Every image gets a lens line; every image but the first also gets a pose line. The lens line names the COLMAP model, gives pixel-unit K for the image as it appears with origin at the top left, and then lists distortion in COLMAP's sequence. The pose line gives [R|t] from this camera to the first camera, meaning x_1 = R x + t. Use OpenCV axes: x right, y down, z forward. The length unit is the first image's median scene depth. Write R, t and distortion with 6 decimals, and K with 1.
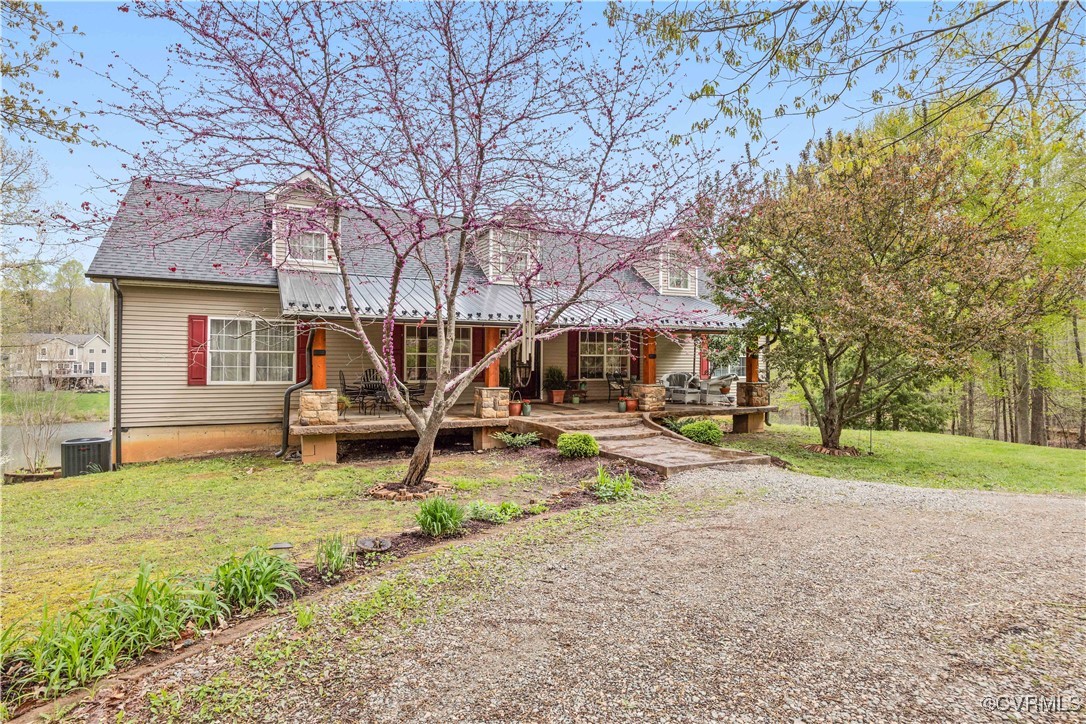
lens RADIAL K [[570.4, 0, 546.5], [0, 570.4, 357.9], [0, 0, 1]] dist [-0.005619, -0.000594]
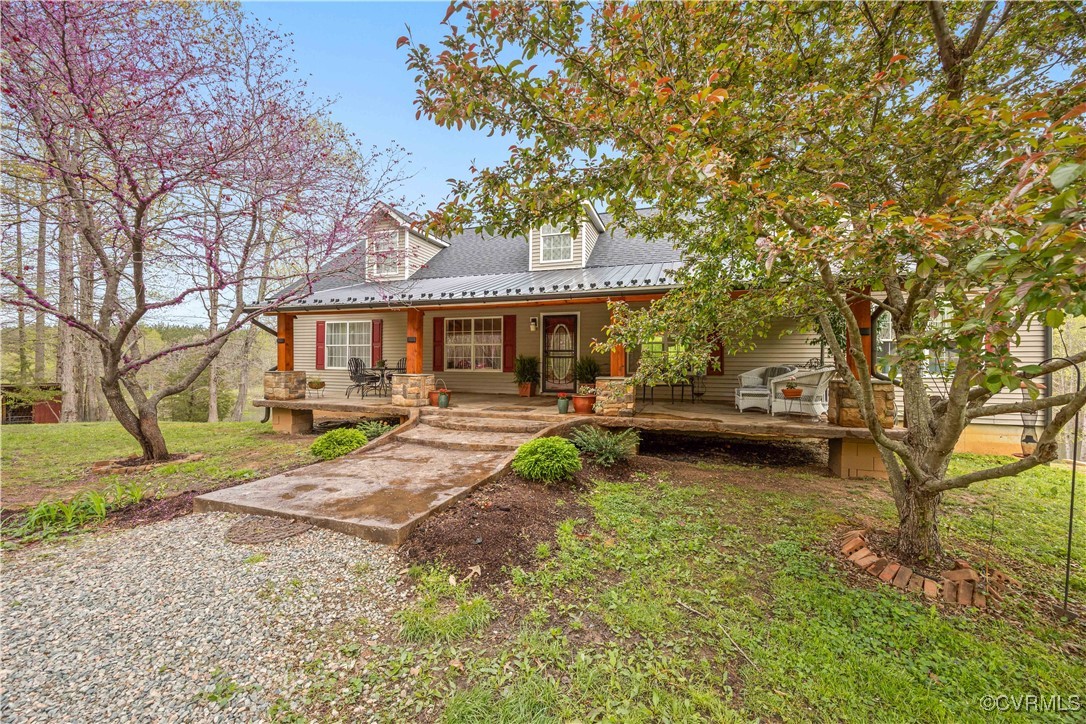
lens RADIAL K [[418.1, 0, 541.3], [0, 418.1, 367.8], [0, 0, 1]] dist [-0.000402, -0.000079]
pose [[0.709079, 0.006980, -0.705095, 0.527627], [-0.001068, 0.999960, 0.008825, 0.034452], [0.705128, -0.005504, 0.709058, 0.644991]]
